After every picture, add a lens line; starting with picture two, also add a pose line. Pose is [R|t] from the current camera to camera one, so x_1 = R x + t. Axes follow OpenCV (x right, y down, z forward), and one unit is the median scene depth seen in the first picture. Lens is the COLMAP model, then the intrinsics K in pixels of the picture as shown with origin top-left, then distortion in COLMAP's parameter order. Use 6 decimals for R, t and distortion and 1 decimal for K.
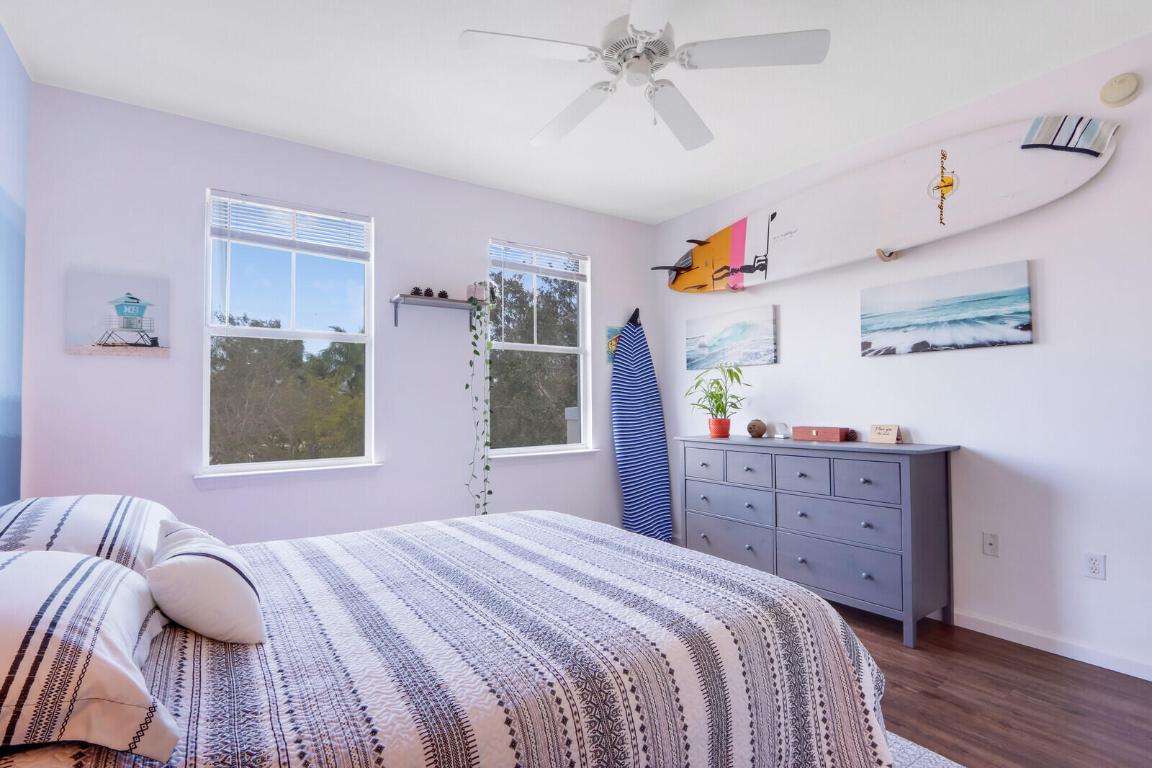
lens RADIAL K [[534.8, 0, 565.2], [0, 534.8, 387.1], [0, 0, 1]] dist [-0.019363, 0.002221]
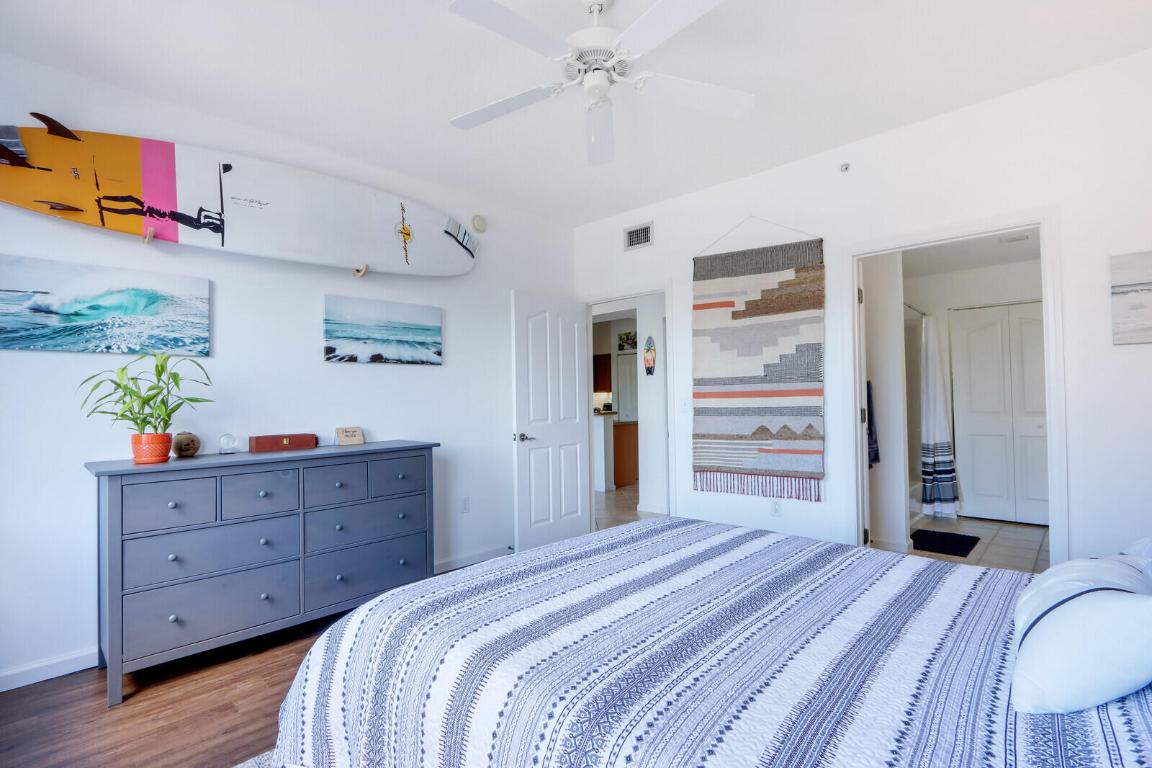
lens RADIAL K [[534.8, 0, 565.2], [0, 534.8, 387.1], [0, 0, 1]] dist [-0.019363, 0.002221]
pose [[-0.182191, 0.041506, 0.982387, -0.521803], [-0.006556, 0.999035, -0.043426, 0.033450], [-0.983241, -0.014352, -0.181743, 0.763600]]
